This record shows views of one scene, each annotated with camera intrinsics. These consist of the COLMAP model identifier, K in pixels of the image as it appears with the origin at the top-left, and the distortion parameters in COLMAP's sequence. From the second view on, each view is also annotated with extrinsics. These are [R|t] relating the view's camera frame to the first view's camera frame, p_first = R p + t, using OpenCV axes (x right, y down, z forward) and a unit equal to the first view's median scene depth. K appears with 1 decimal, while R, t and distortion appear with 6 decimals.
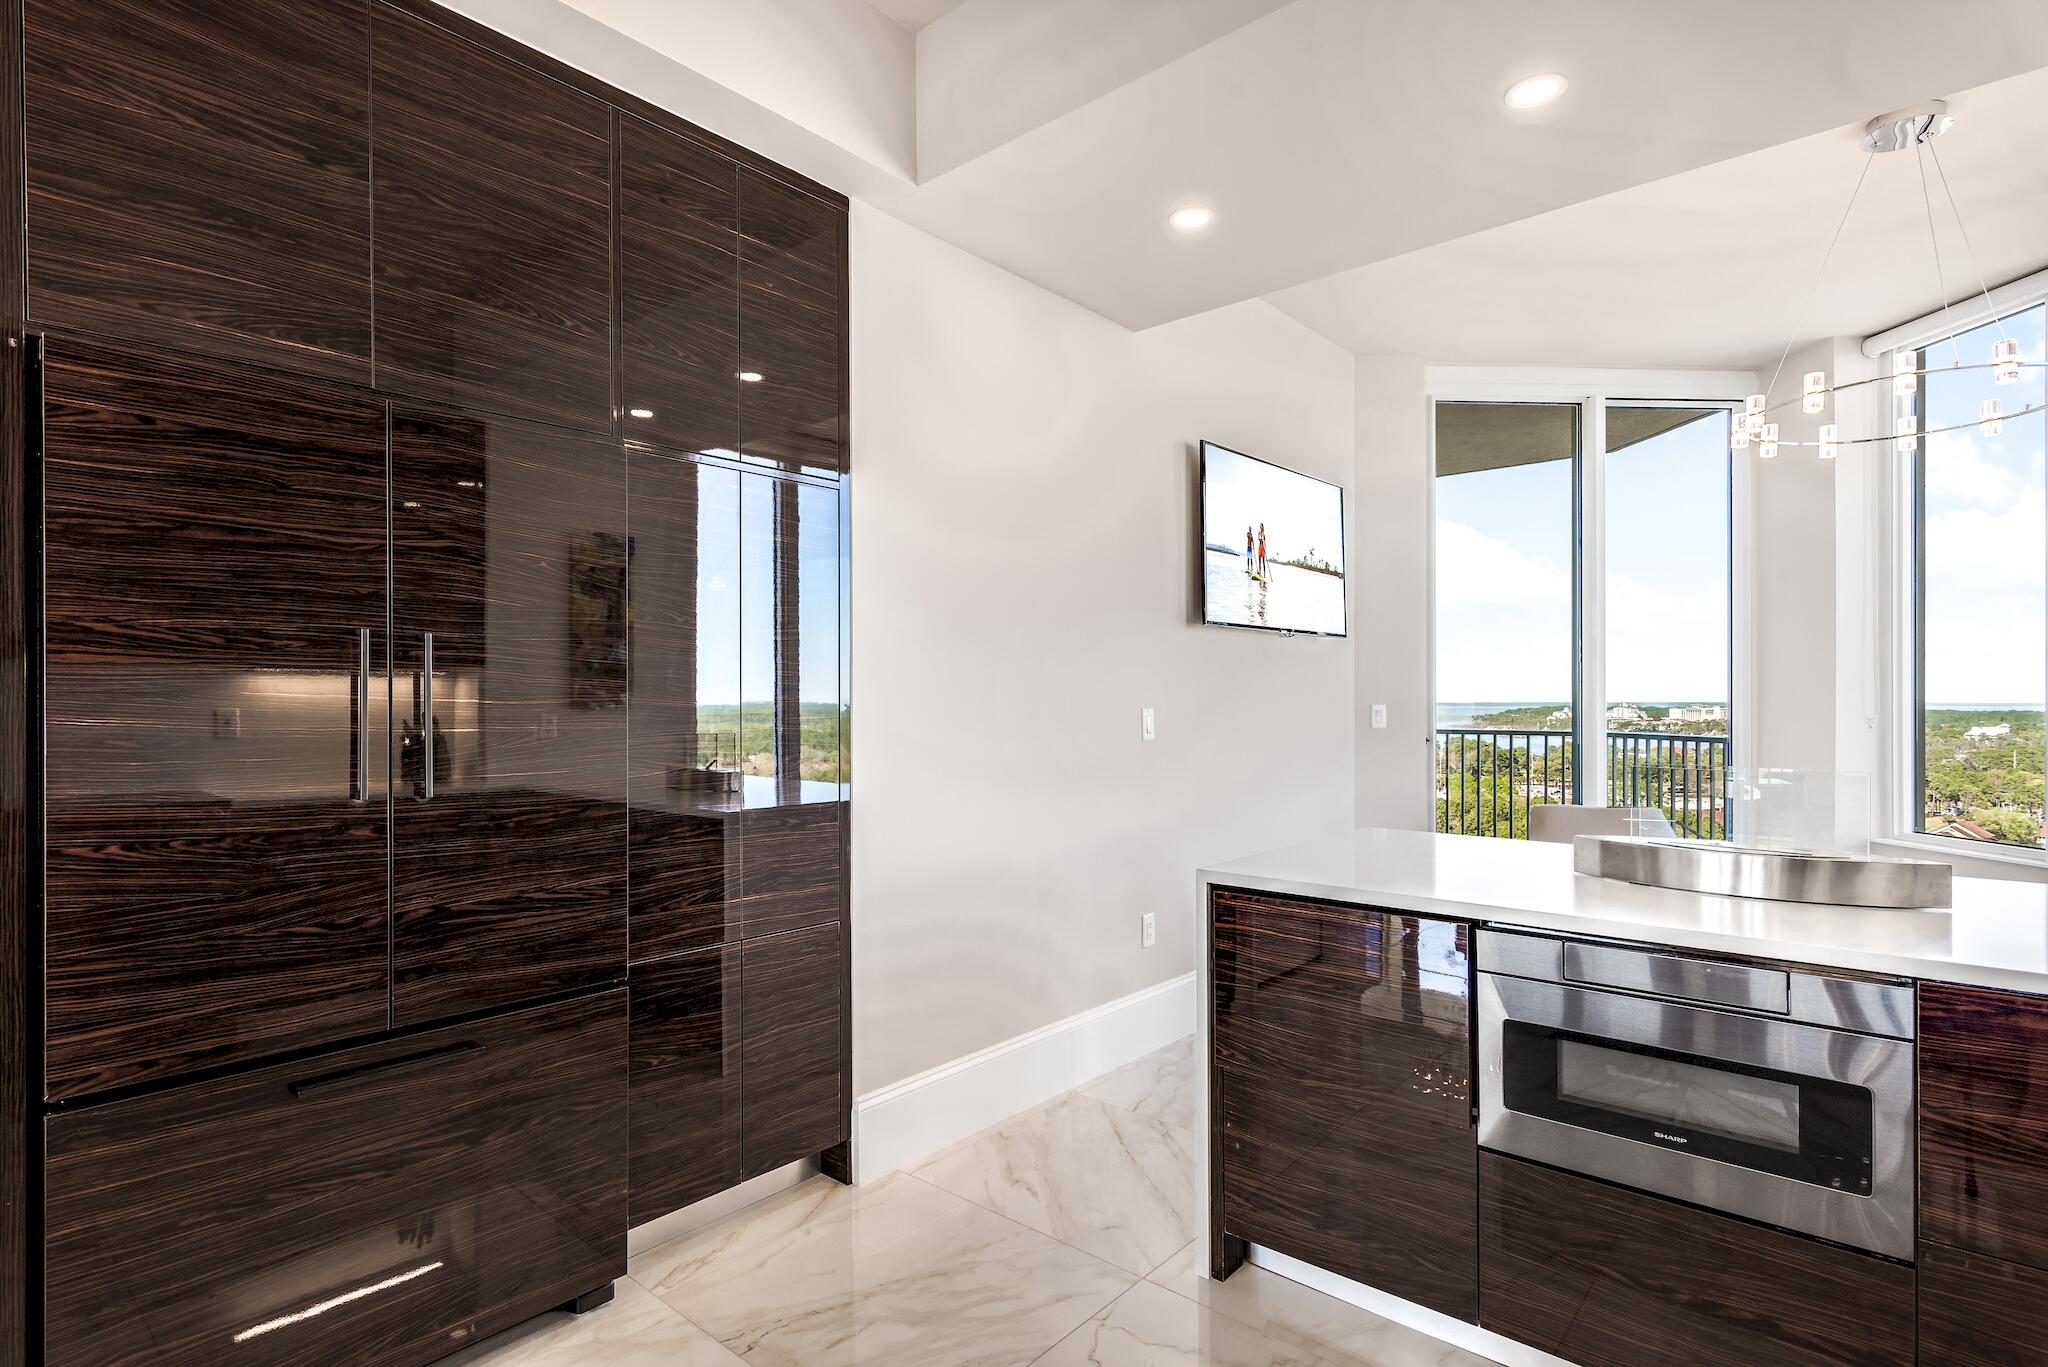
lens RADIAL K [[1048.2, 0, 1021.5], [0, 1048.2, 694.4], [0, 0, 1]] dist [0.000155, 0.000004]
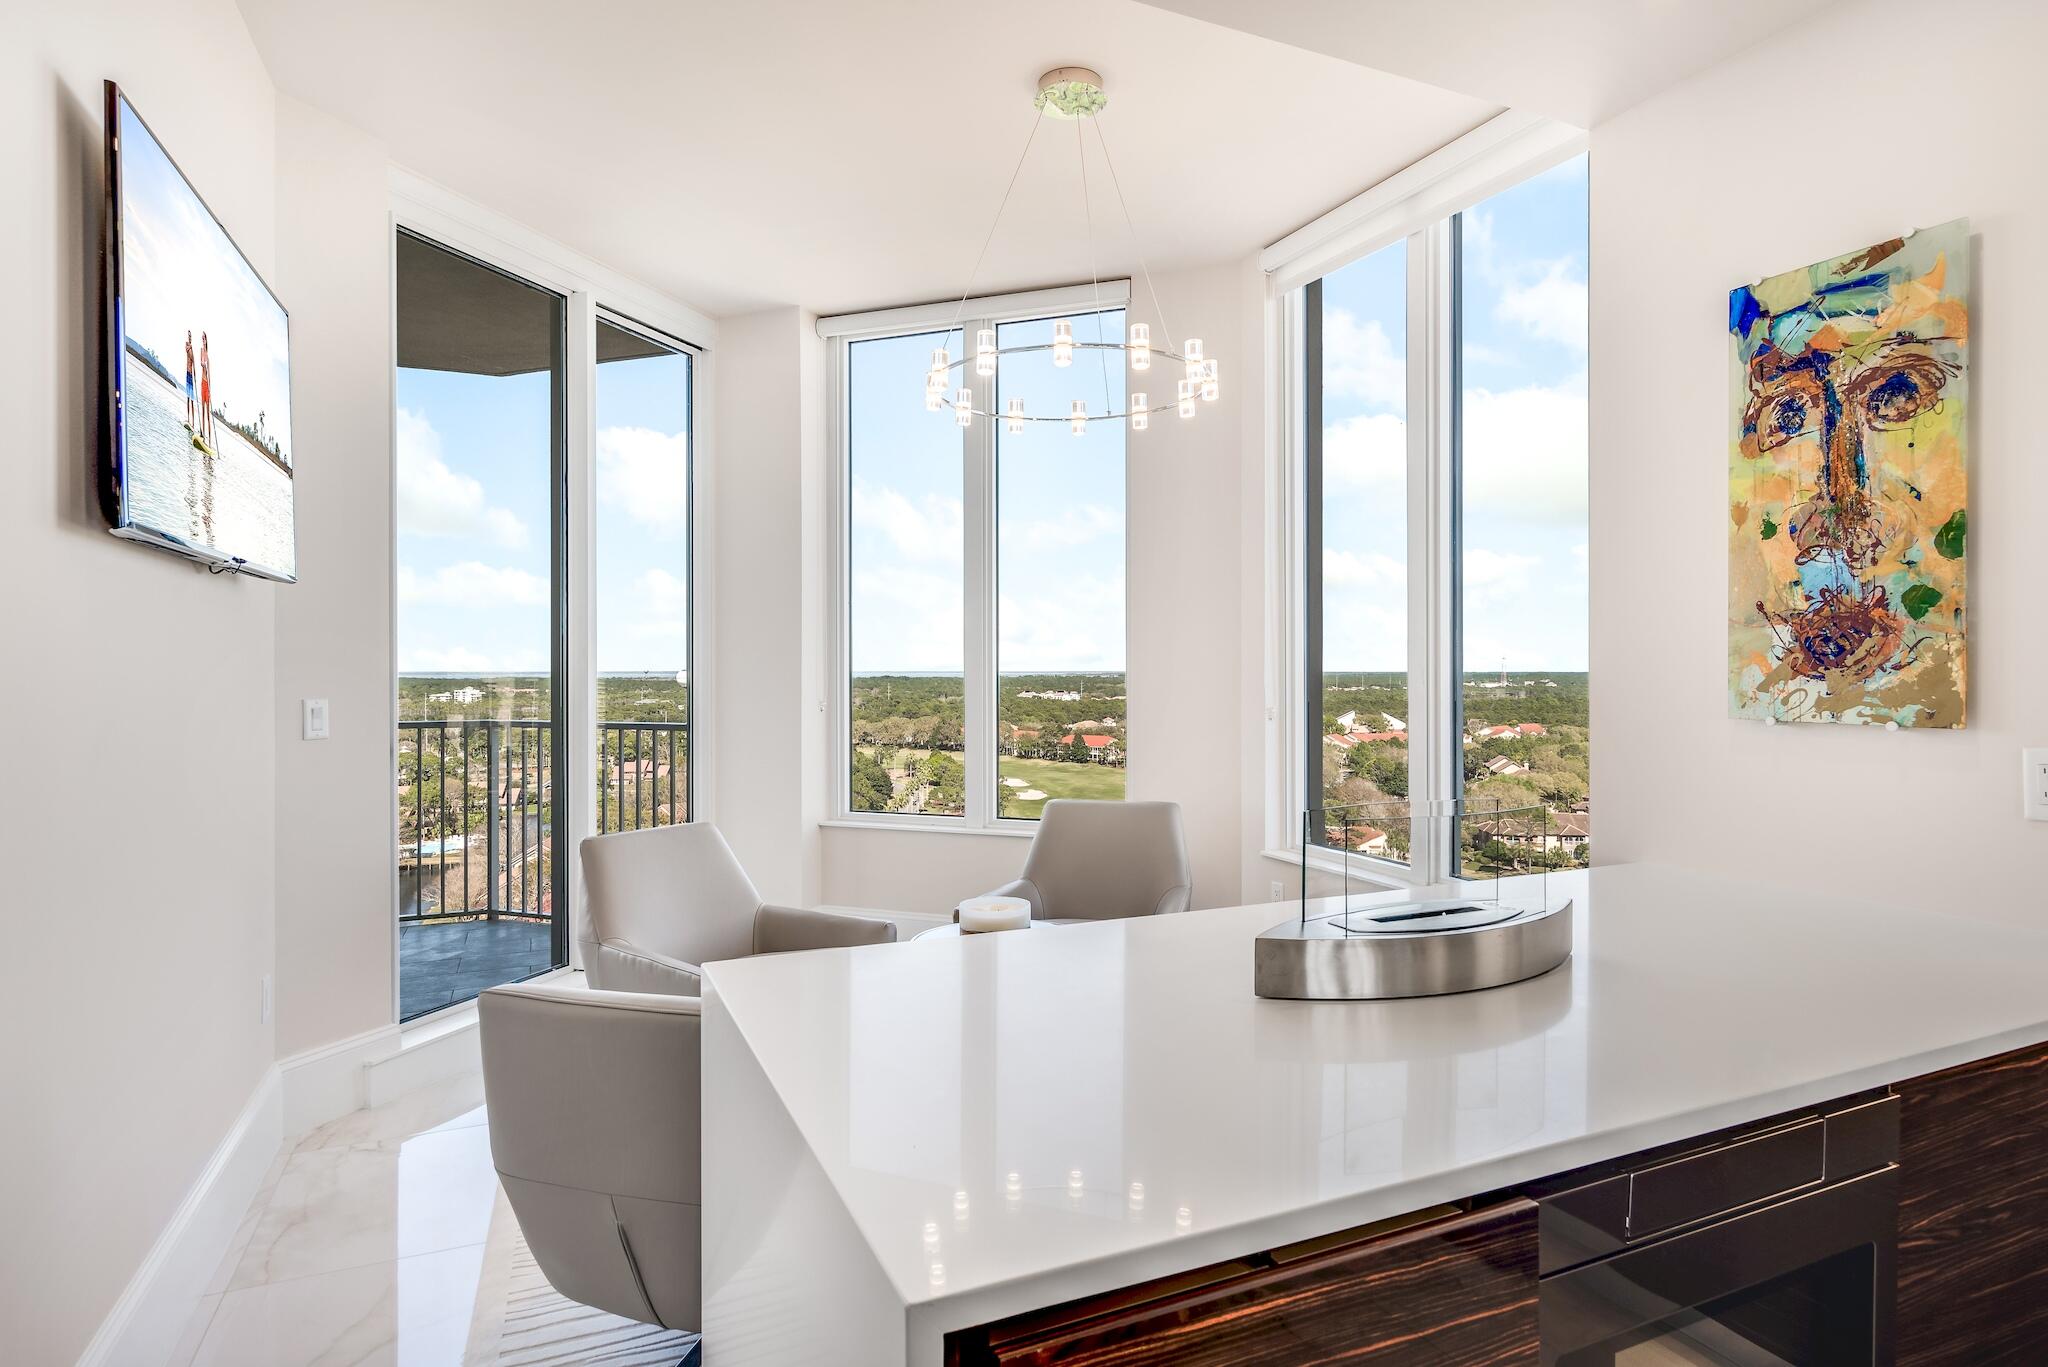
lens RADIAL K [[1092.4, 0, 1028.4], [0, 1092.4, 675.3], [0, 0, 1]] dist [0.000977, -0.000636]
pose [[0.412380, -0.007037, 0.910985, -0.063273], [-0.003294, 0.999952, 0.009215, -0.011520], [-0.911006, -0.006801, 0.412337, 0.409209]]
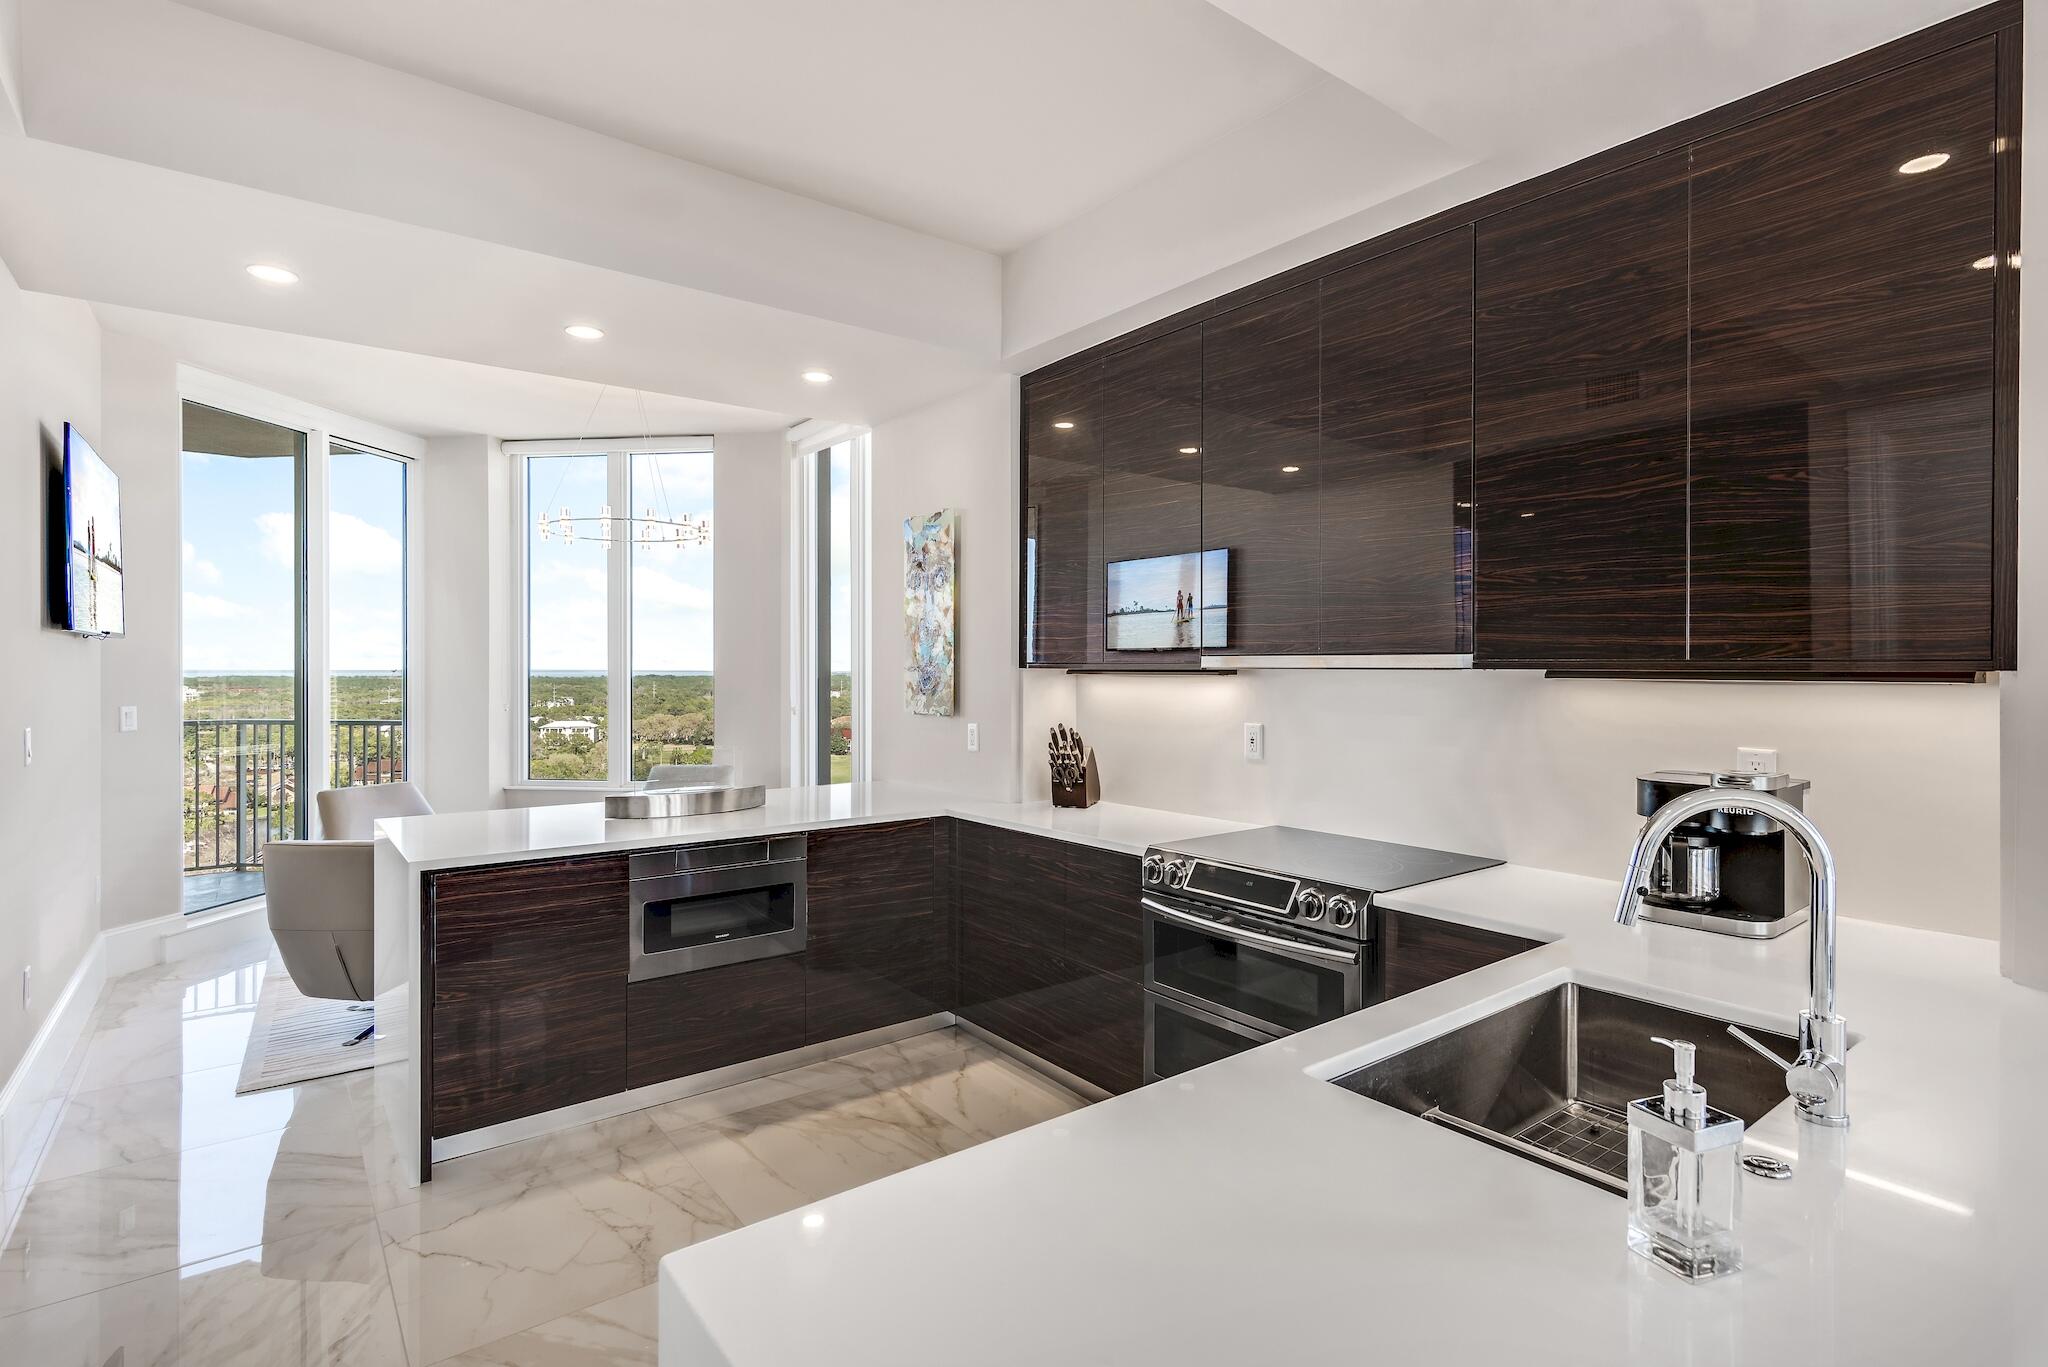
lens RADIAL K [[999.8, 0, 1034.2], [0, 999.8, 671.7], [0, 0, 1]] dist [-0.000251, 0.000588]
pose [[0.191120, -0.004724, 0.981555, -0.425104], [-0.006030, 0.999964, 0.005987, -0.034672], [-0.981548, -0.007063, 0.191085, 0.024968]]
